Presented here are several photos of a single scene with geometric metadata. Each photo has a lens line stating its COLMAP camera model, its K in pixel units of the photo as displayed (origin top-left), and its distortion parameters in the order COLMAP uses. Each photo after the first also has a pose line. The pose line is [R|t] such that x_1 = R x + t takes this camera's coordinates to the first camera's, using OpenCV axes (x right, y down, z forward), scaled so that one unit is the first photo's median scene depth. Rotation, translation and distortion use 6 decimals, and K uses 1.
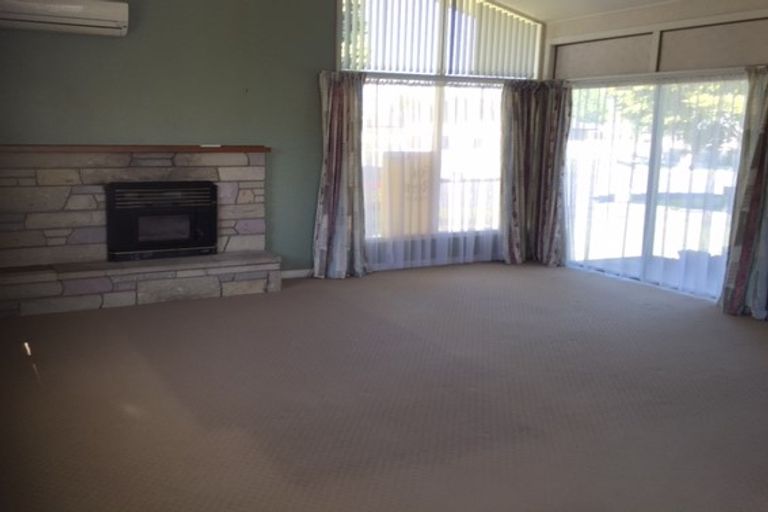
lens RADIAL K [[759.8, 0, 383.1], [0, 759.8, 255.4], [0, 0, 1]] dist [0.087764, 0.000000]
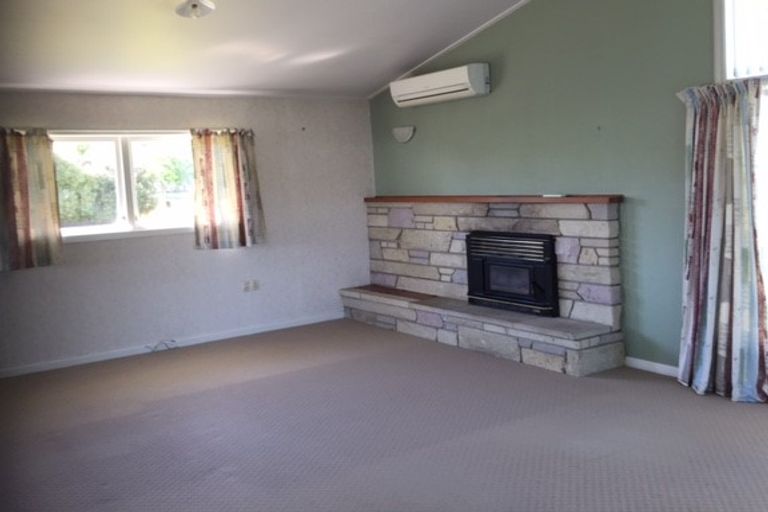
lens RADIAL K [[759.8, 0, 383.5], [0, 759.8, 257.7], [0, 0, 1]] dist [0.087764, 0.000000]
pose [[0.092242, 0.088071, -0.991834, 0.639866], [-0.133704, 0.988156, 0.075310, -0.111683], [0.986719, 0.125665, 0.102924, 0.716409]]
